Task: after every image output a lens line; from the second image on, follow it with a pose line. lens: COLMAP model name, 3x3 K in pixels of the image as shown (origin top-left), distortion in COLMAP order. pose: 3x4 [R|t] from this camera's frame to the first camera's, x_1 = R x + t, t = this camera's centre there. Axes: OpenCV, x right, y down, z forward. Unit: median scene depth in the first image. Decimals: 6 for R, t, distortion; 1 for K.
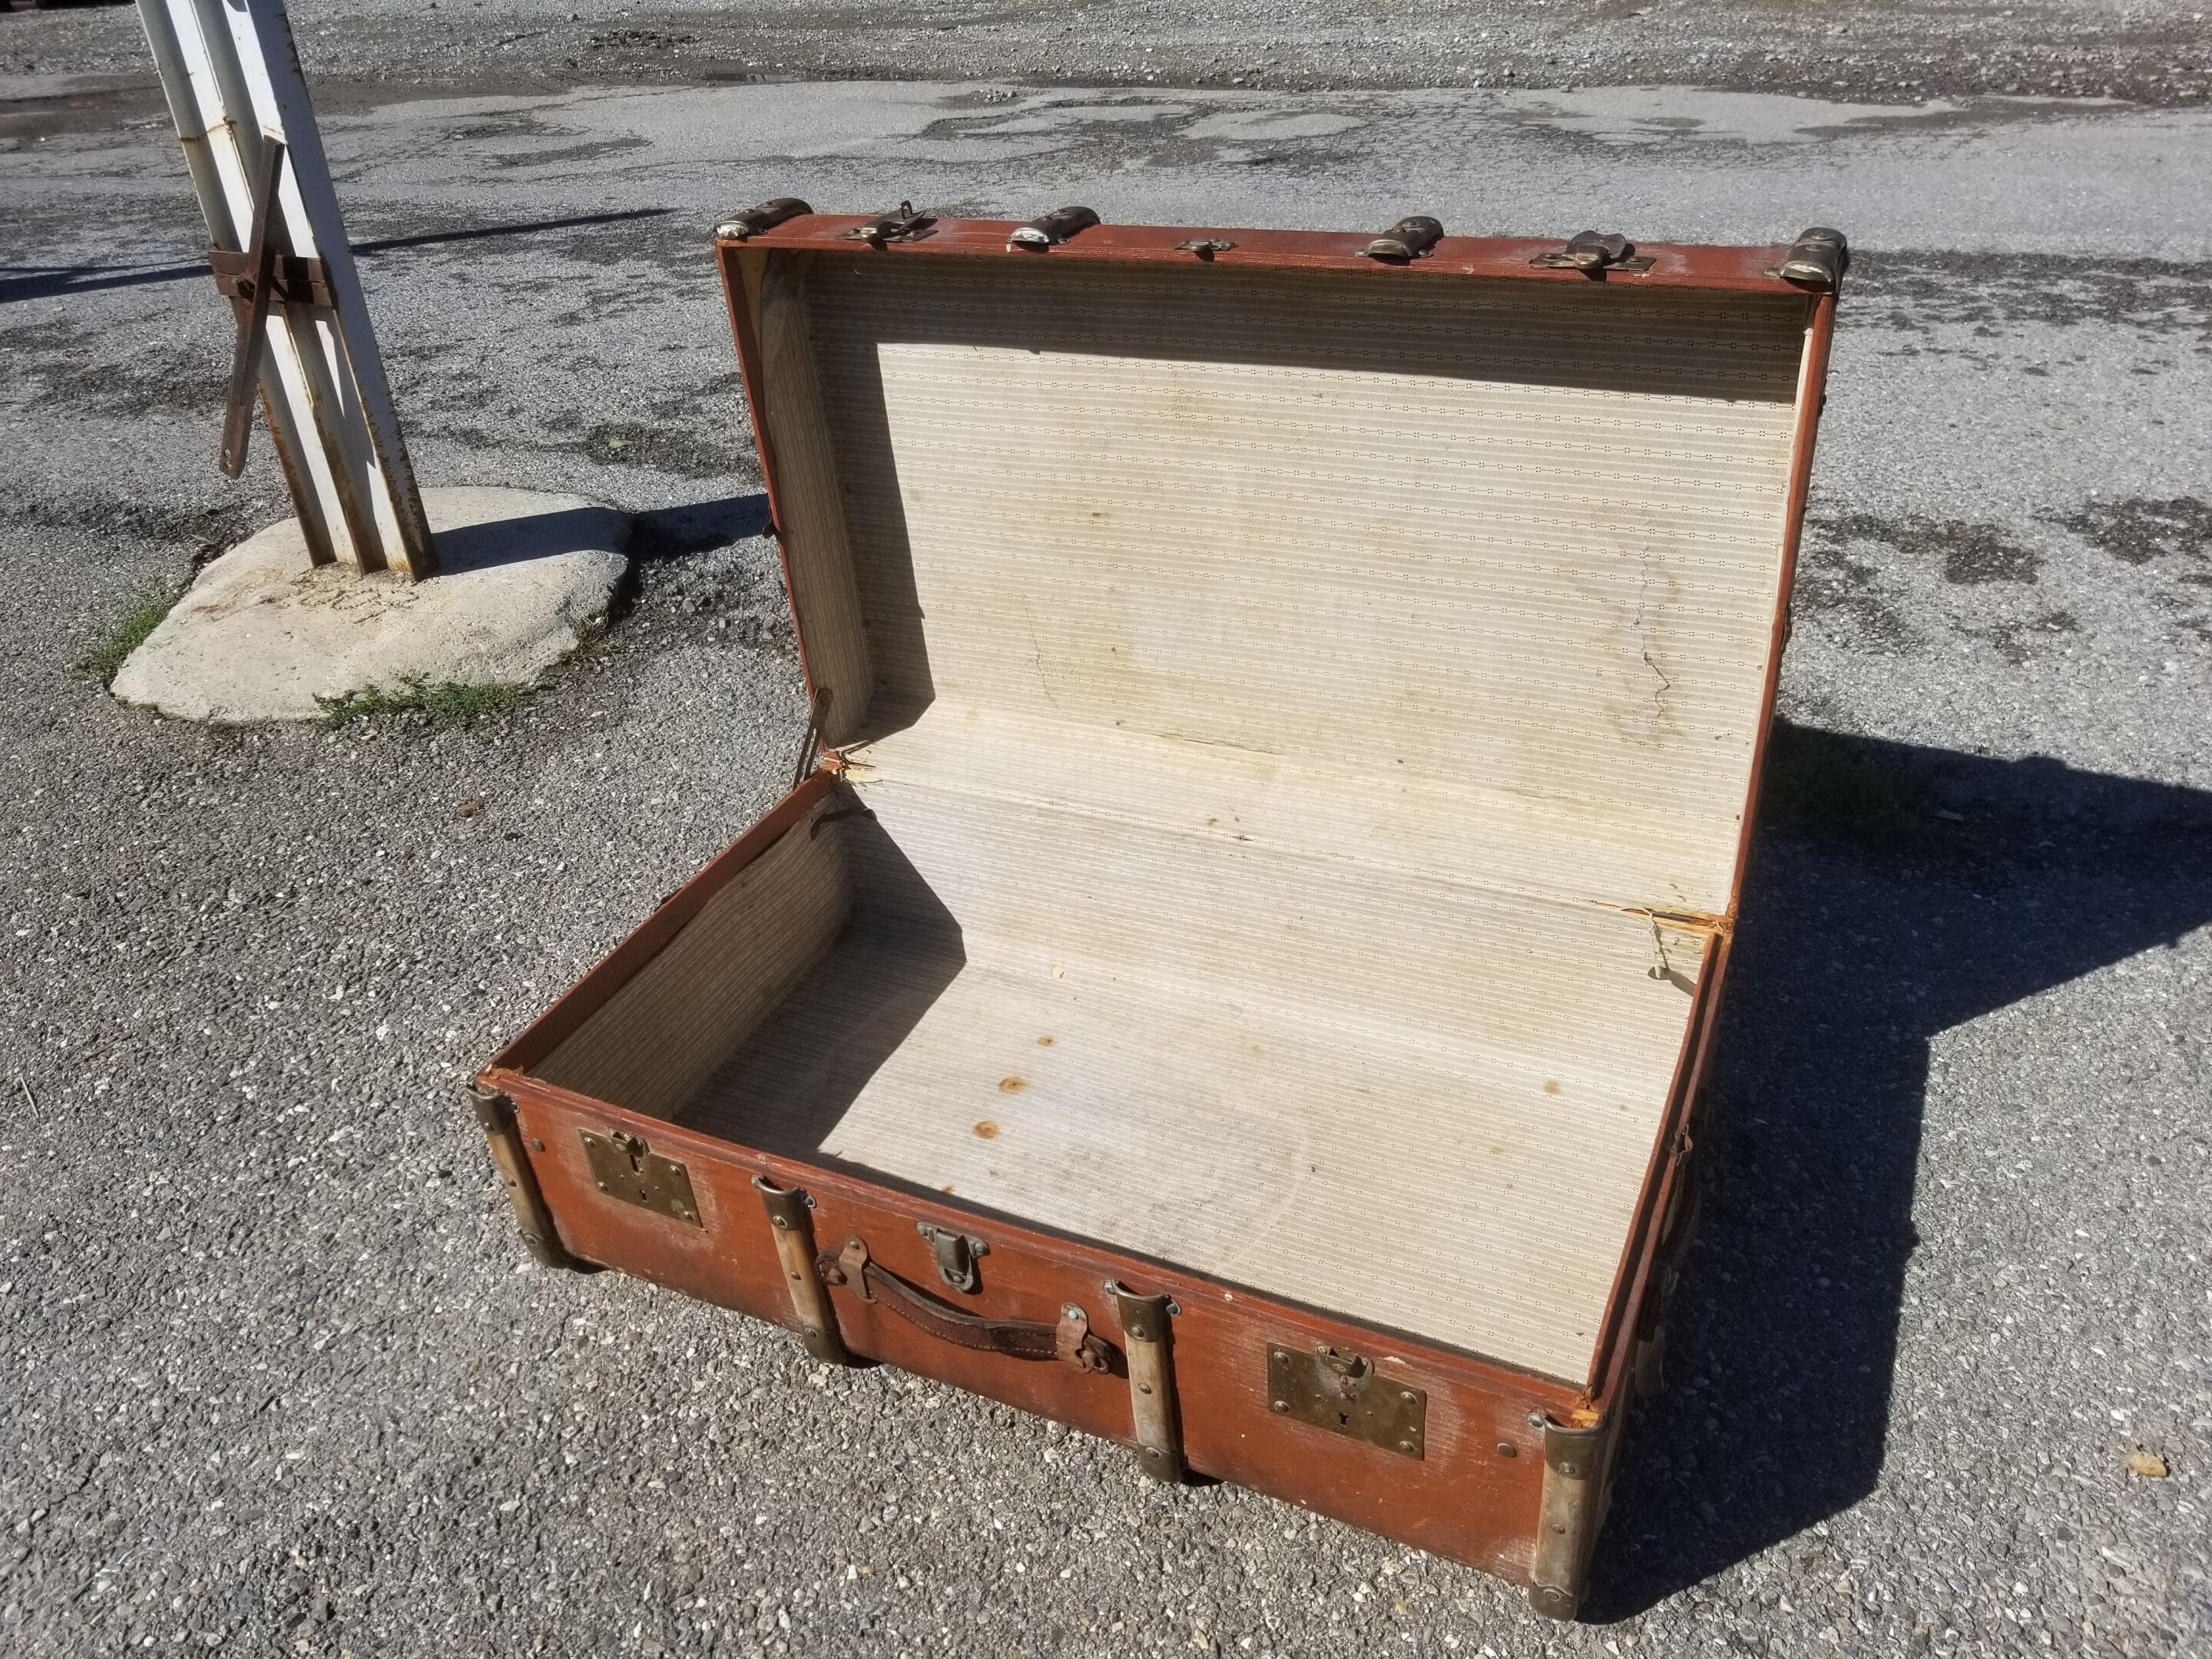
lens RADIAL K [[1730.3, 0, 1070.8], [0, 1730.3, 860.7], [0, 0, 1]] dist [0.099073, -0.194516]
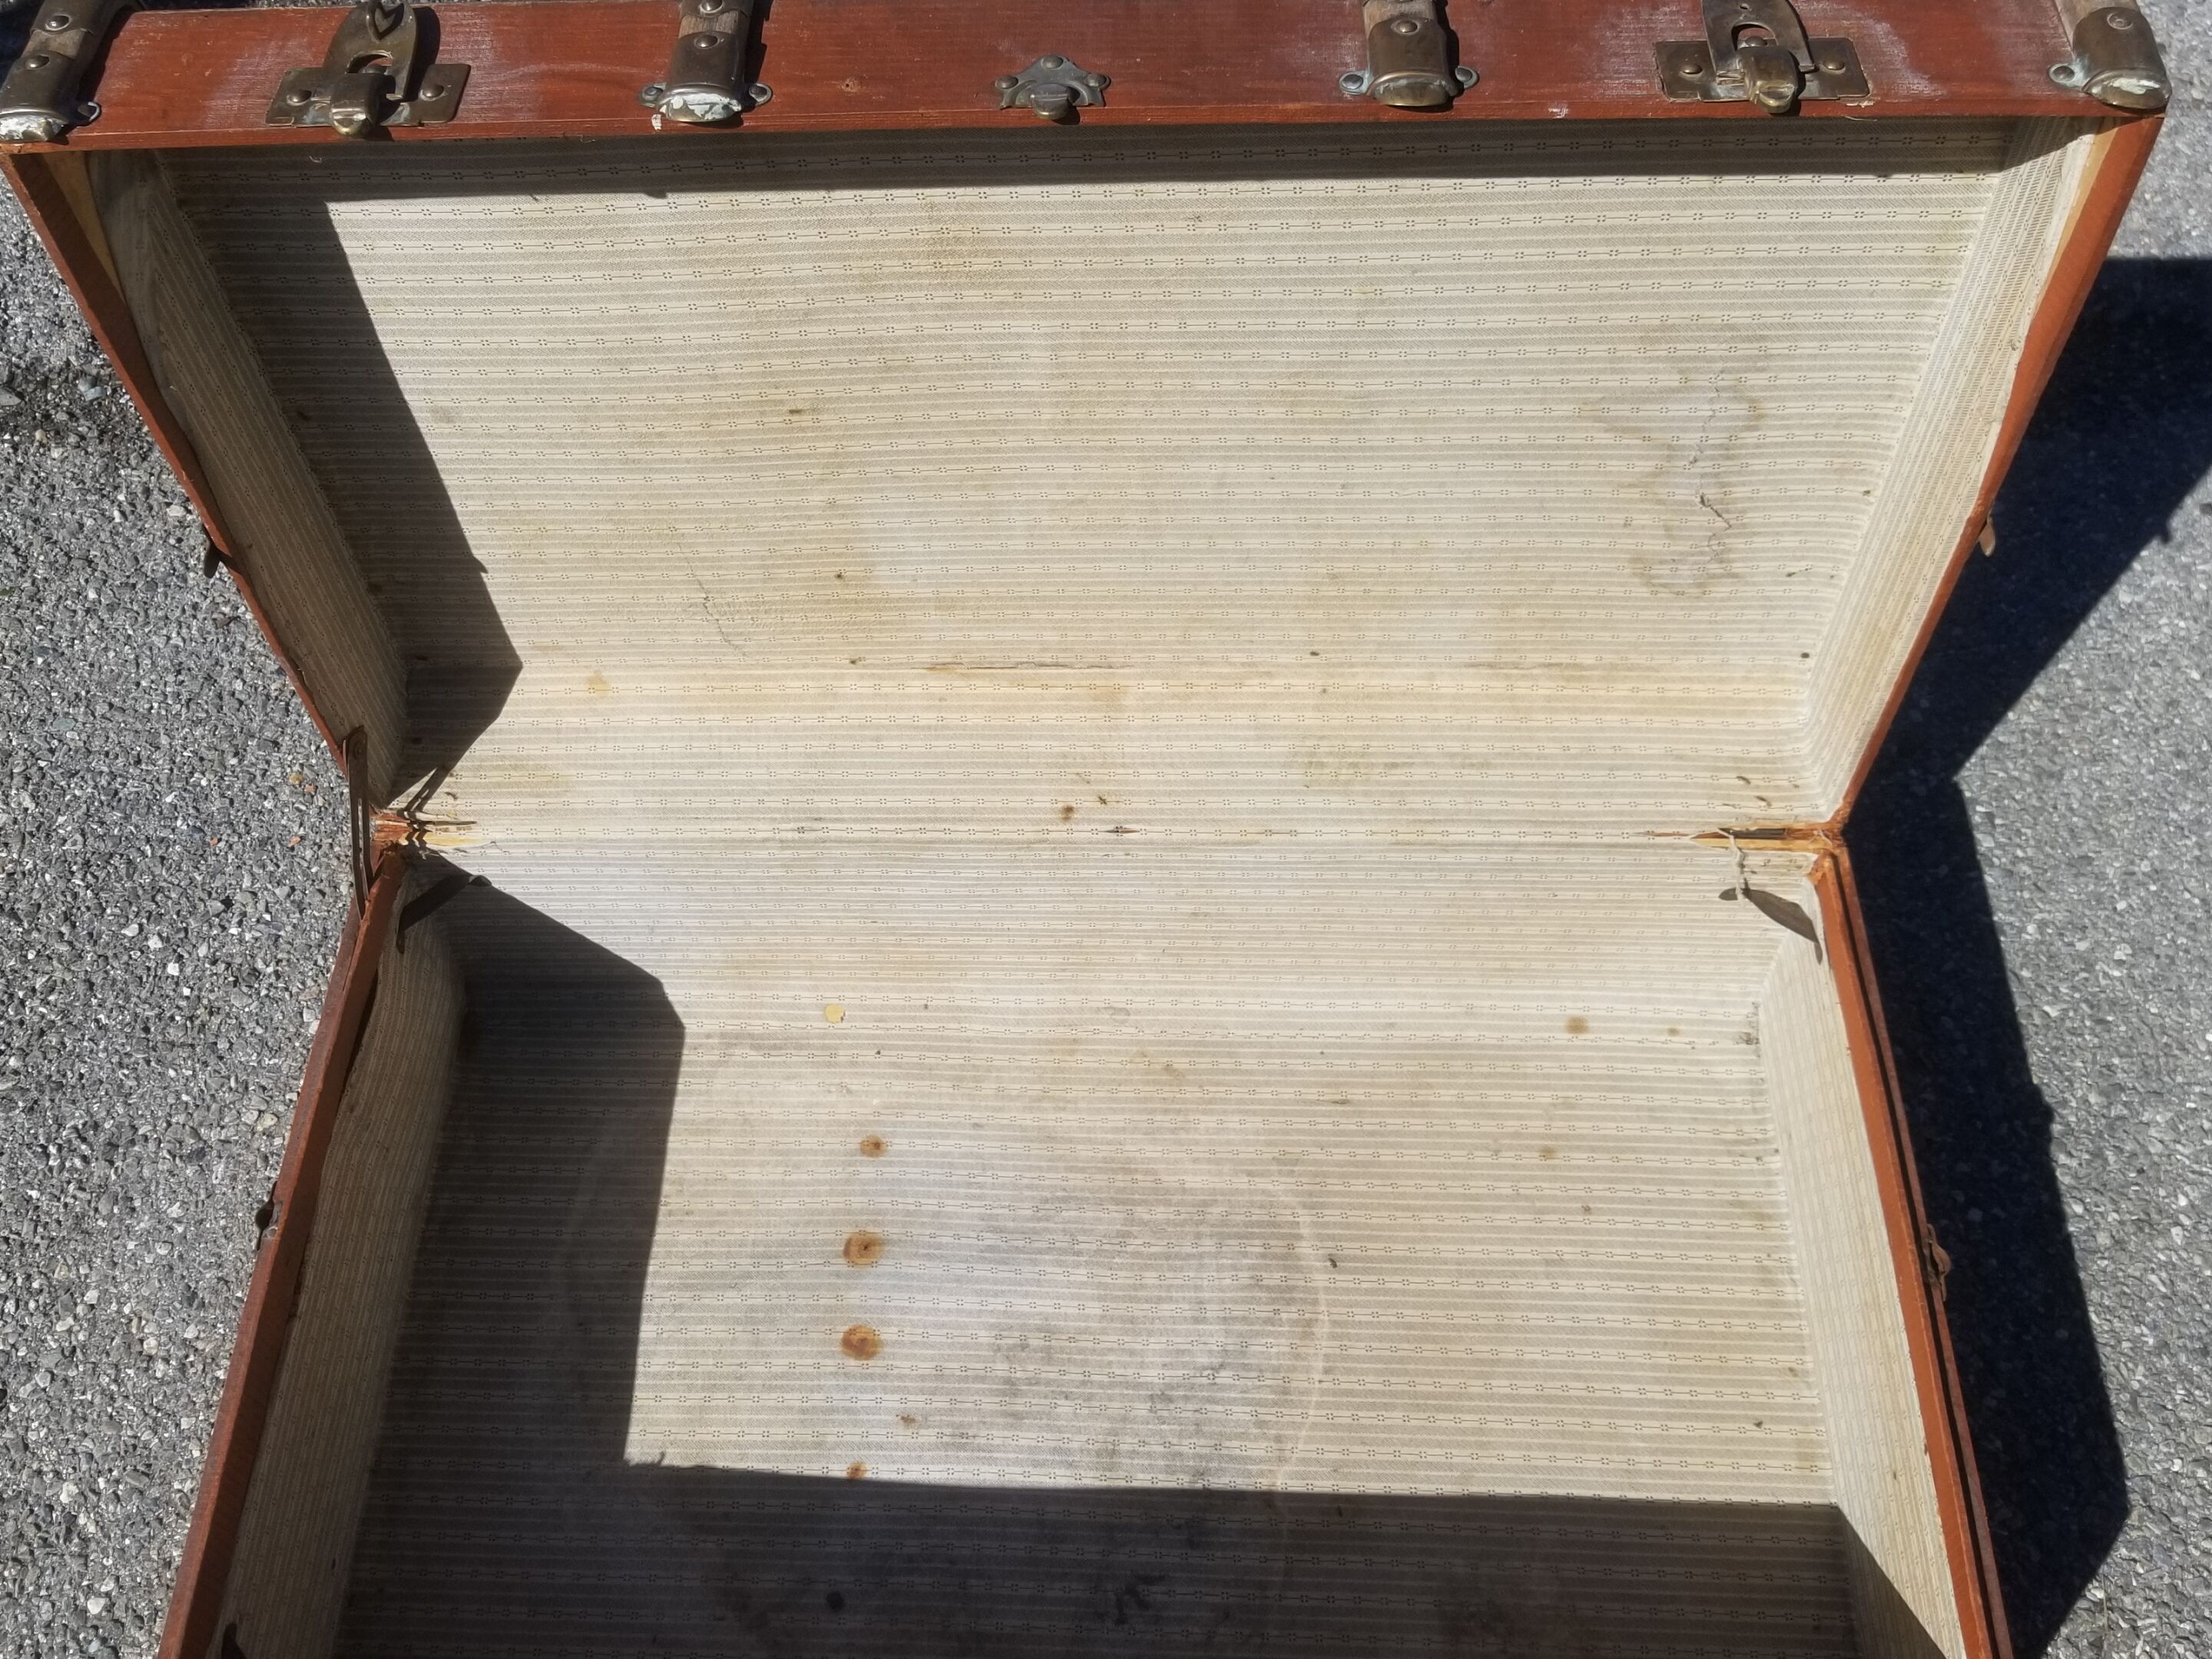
lens RADIAL K [[2159.8, 0, 1039.4], [0, 2159.8, 810.7], [0, 0, 1]] dist [0.117941, -0.261488]
pose [[0.917014, -0.304563, 0.257538, -0.154988], [0.196091, 0.906529, 0.373835, -0.372004], [-0.347322, -0.292311, 0.891023, 0.311227]]
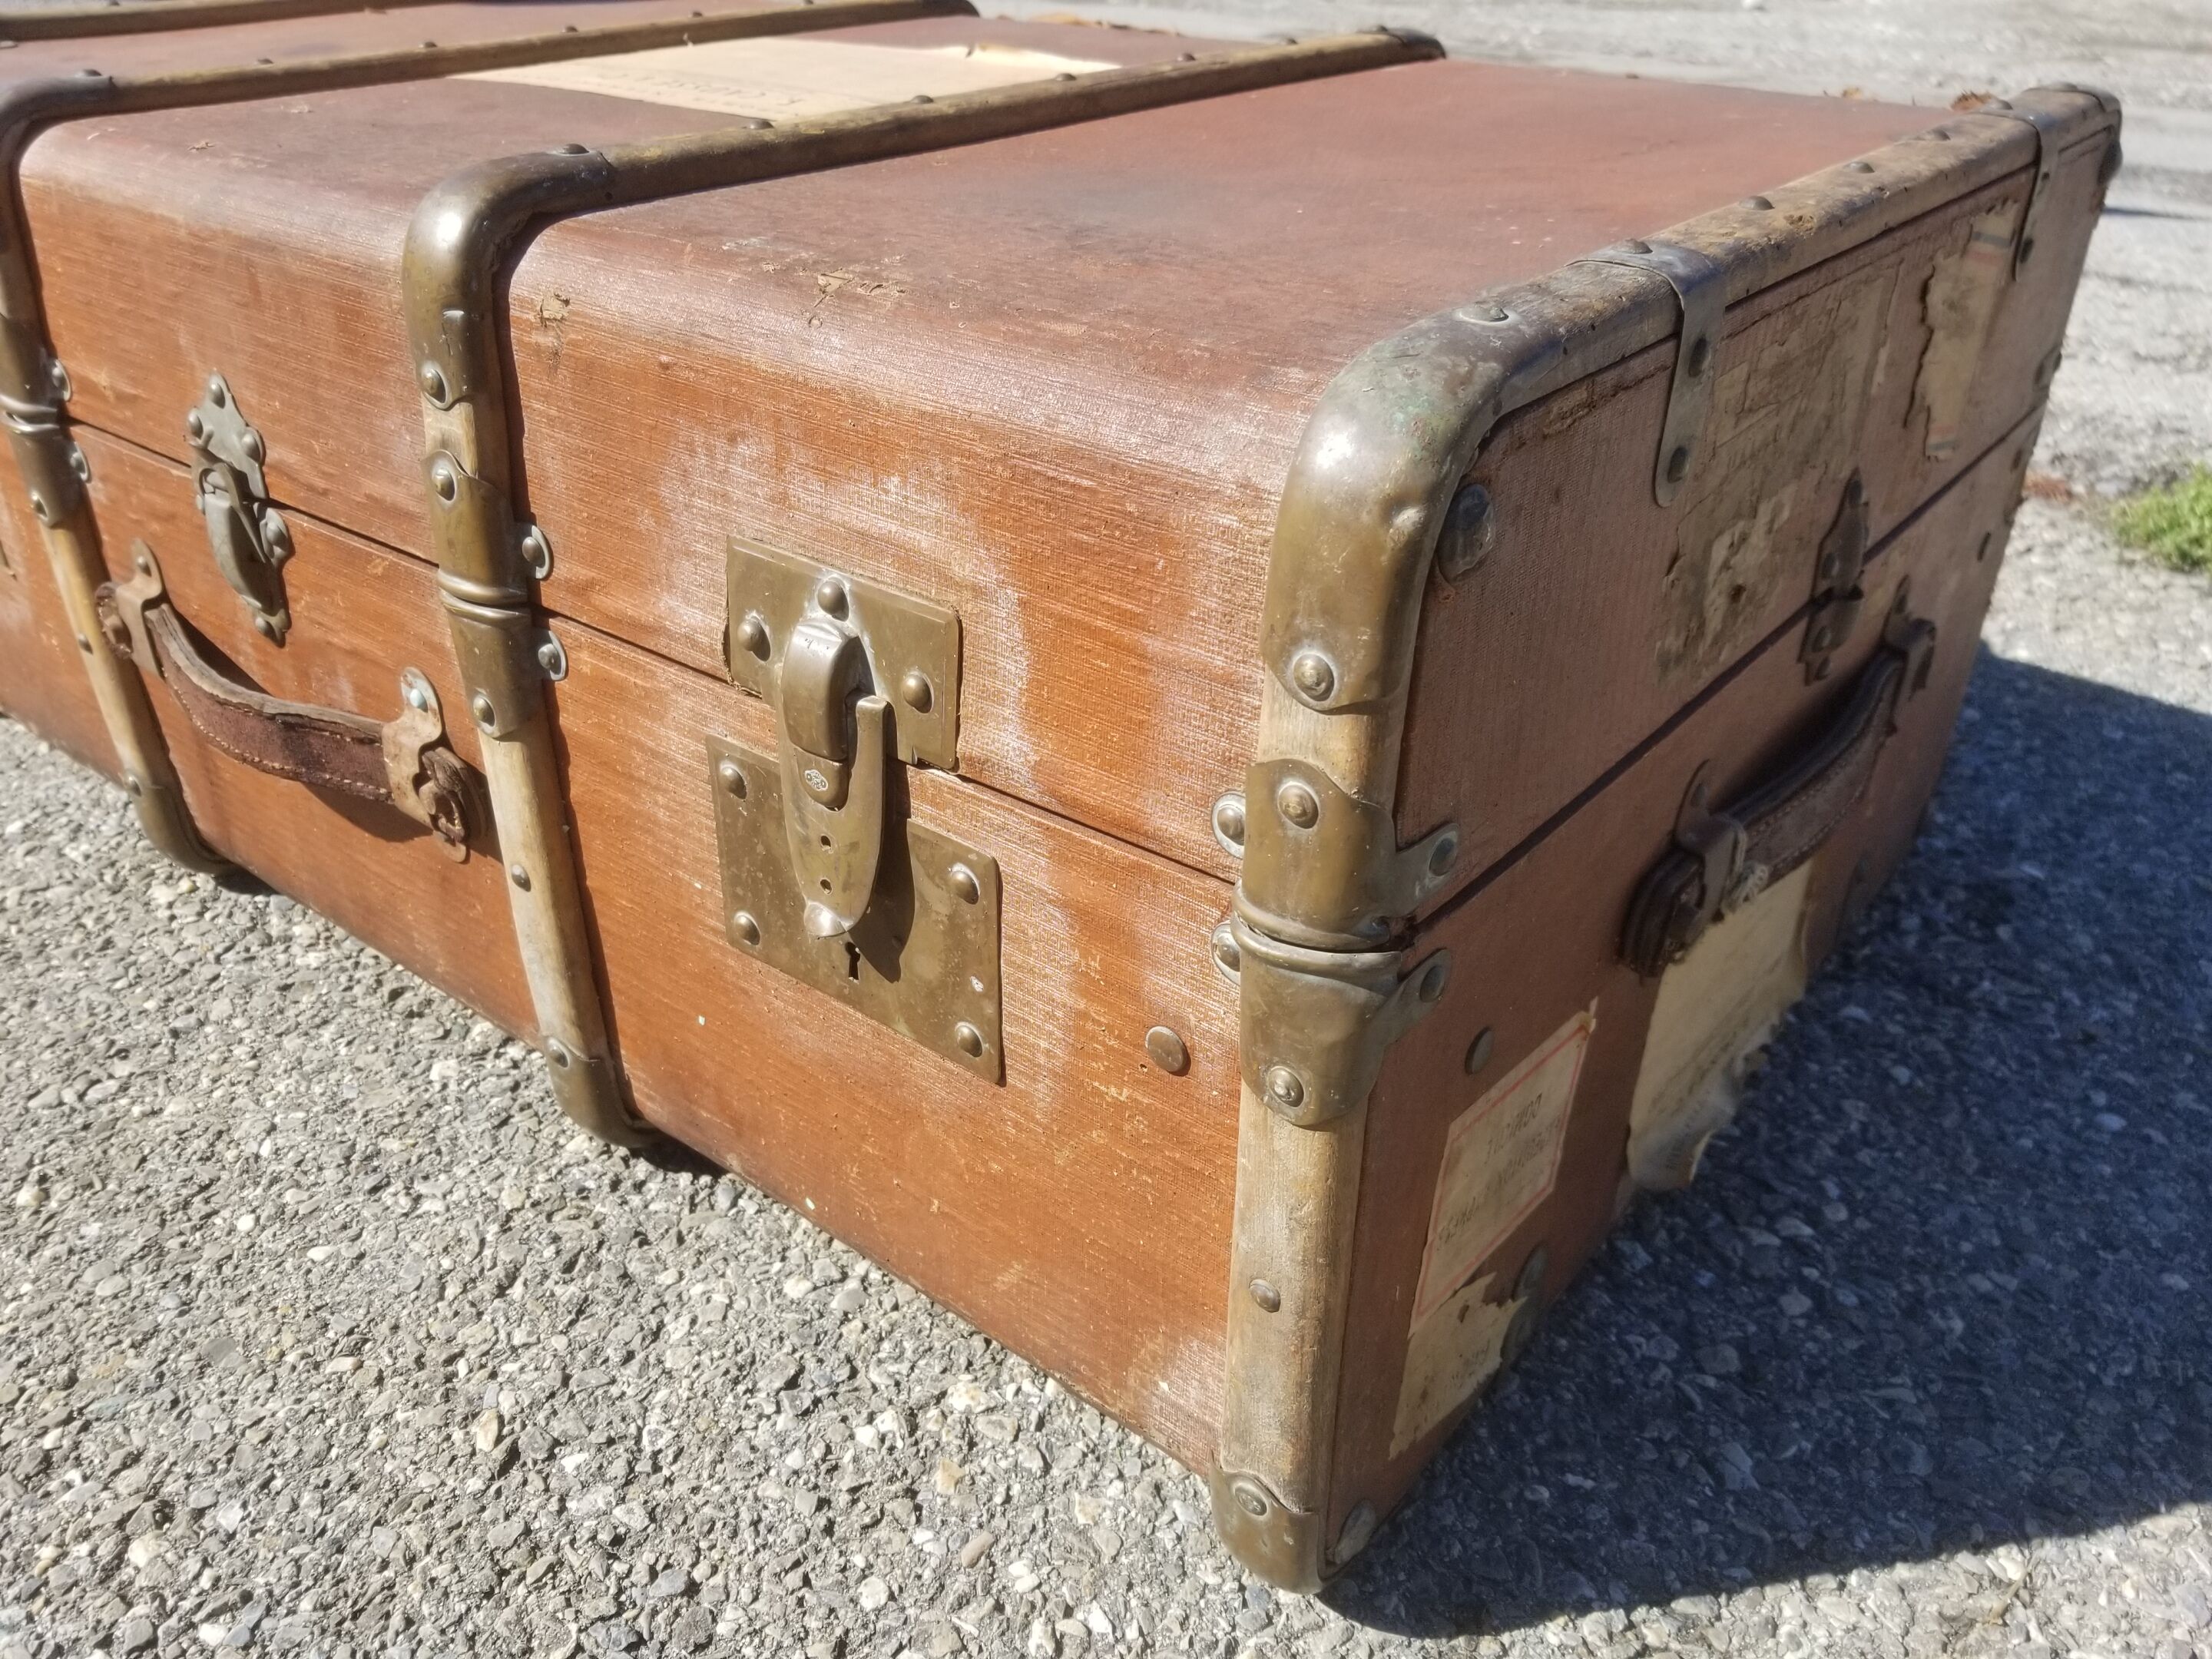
lens RADIAL K [[1730.3, 0, 1070.8], [0, 1730.3, 860.7], [0, 0, 1]] dist [0.099073, -0.194516]
pose [[0.967794, 0.198624, -0.154674, 0.213271], [-0.206106, 0.977947, -0.033777, 0.240577], [0.144554, 0.064569, 0.987388, 0.480261]]
